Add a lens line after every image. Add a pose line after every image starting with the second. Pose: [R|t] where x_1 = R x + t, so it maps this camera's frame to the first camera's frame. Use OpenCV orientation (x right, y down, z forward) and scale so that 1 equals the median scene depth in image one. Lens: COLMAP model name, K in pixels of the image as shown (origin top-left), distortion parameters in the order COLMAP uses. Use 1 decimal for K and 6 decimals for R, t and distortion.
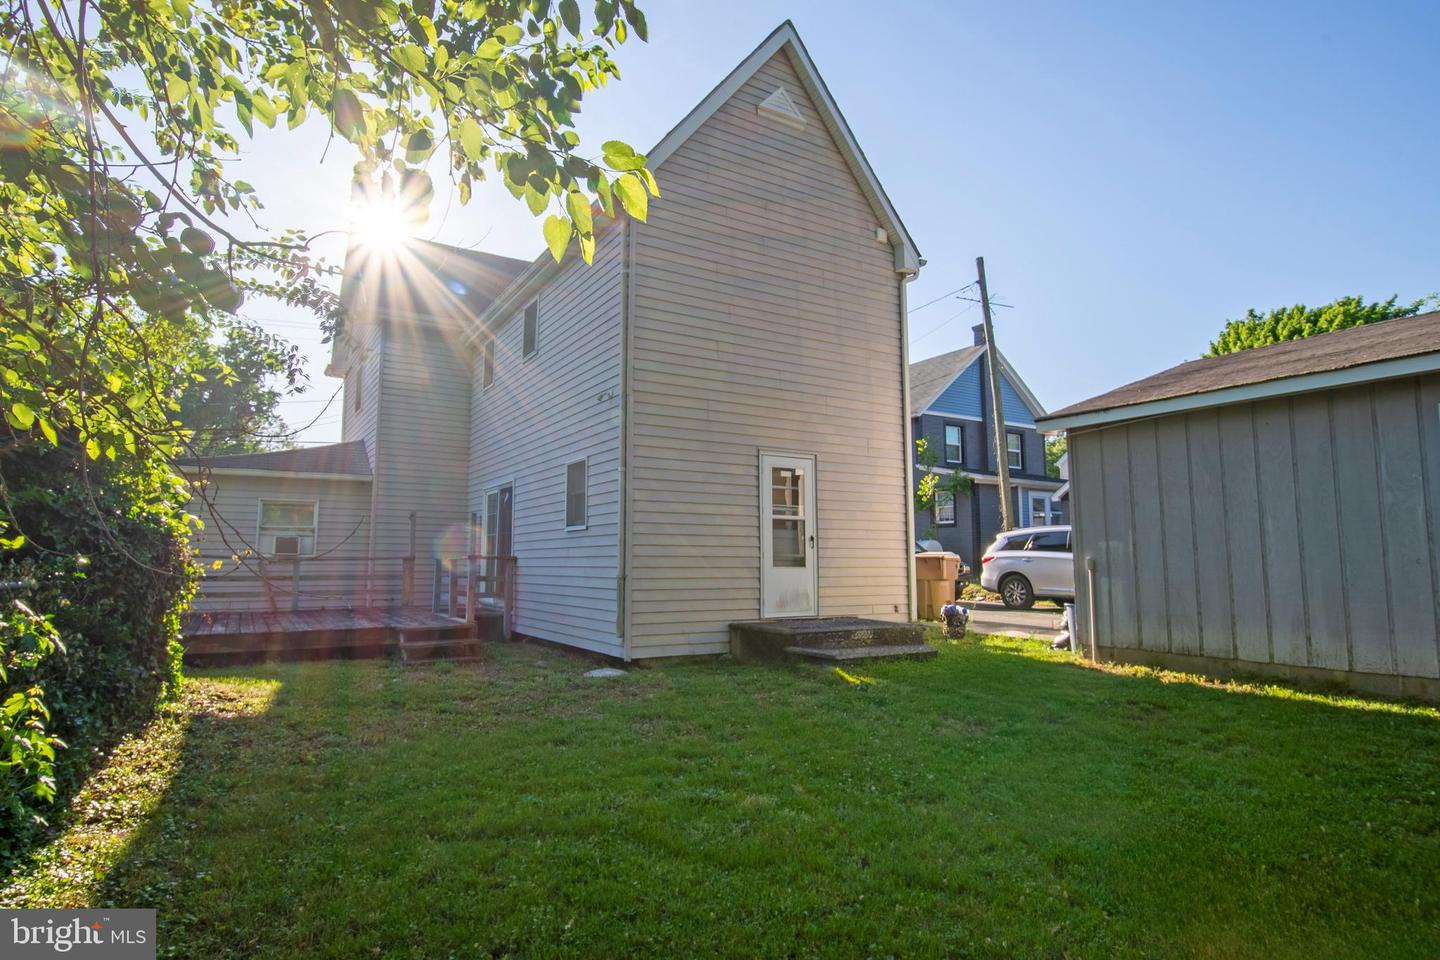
lens RADIAL K [[779.3, 0, 720.0], [0, 779.3, 480.0], [0, 0, 1]] dist [-0.004465, -0.000694]
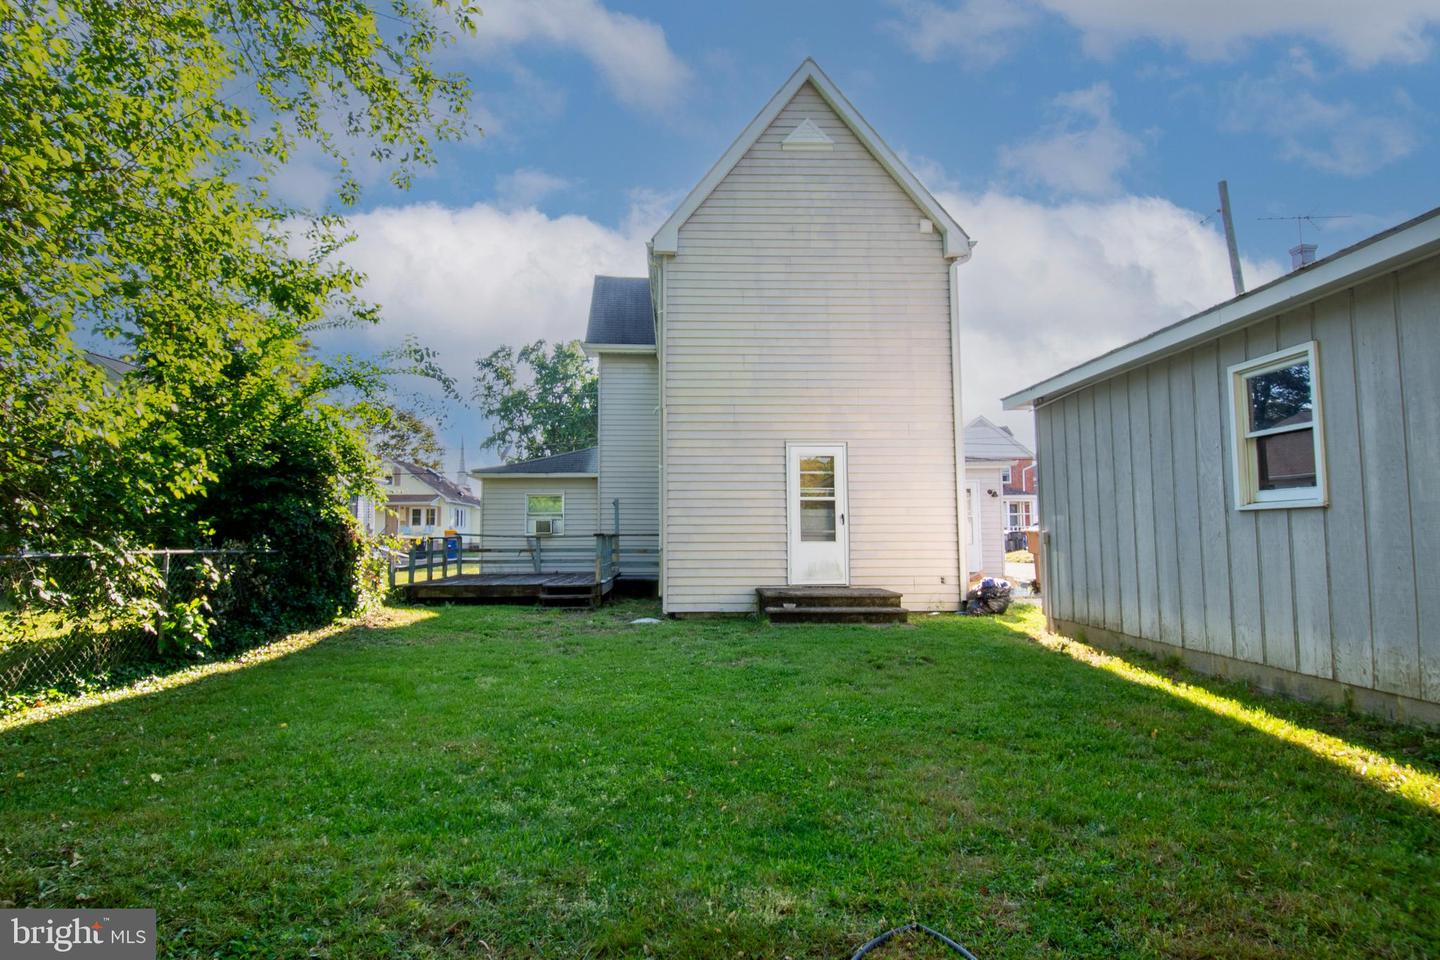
lens RADIAL K [[793.8, 0, 720.0], [0, 793.8, 480.0], [0, 0, 1]] dist [-0.001353, -0.000163]
pose [[0.873278, -0.040286, -0.485554, 0.526576], [0.057026, 0.998177, 0.019744, -0.010699], [0.483873, -0.044932, 0.873984, -0.094430]]
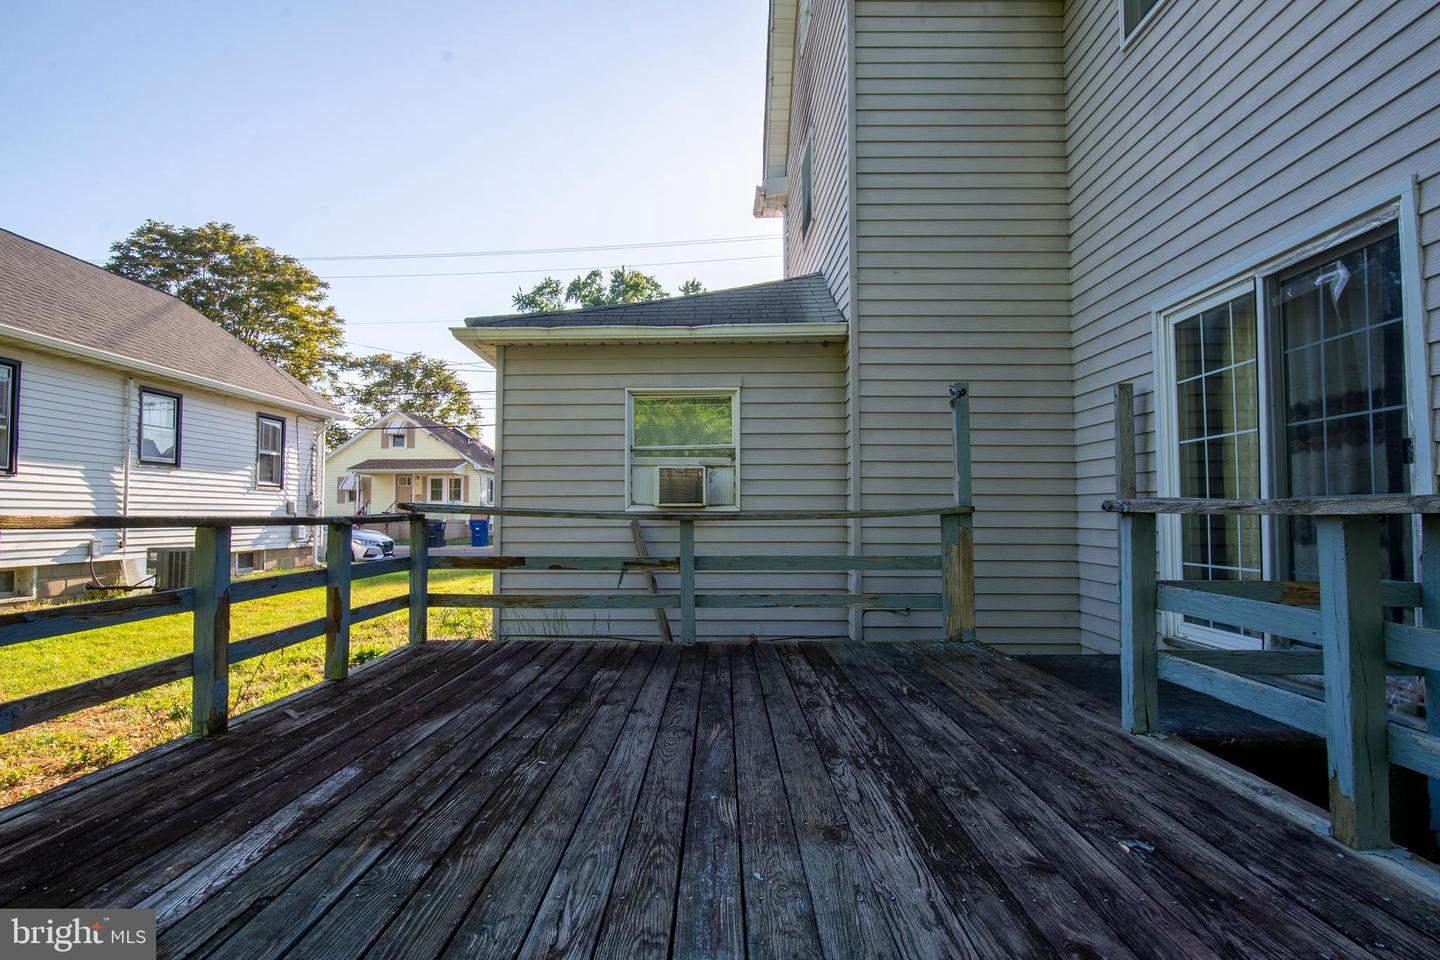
lens RADIAL K [[793.8, 0, 720.0], [0, 793.8, 480.0], [0, 0, 1]] dist [-0.001353, -0.000163]
pose [[0.846261, -0.026264, -0.532120, -0.381186], [0.057265, 0.997482, 0.041839, 0.081632], [0.529681, -0.065879, 0.845634, 0.814060]]
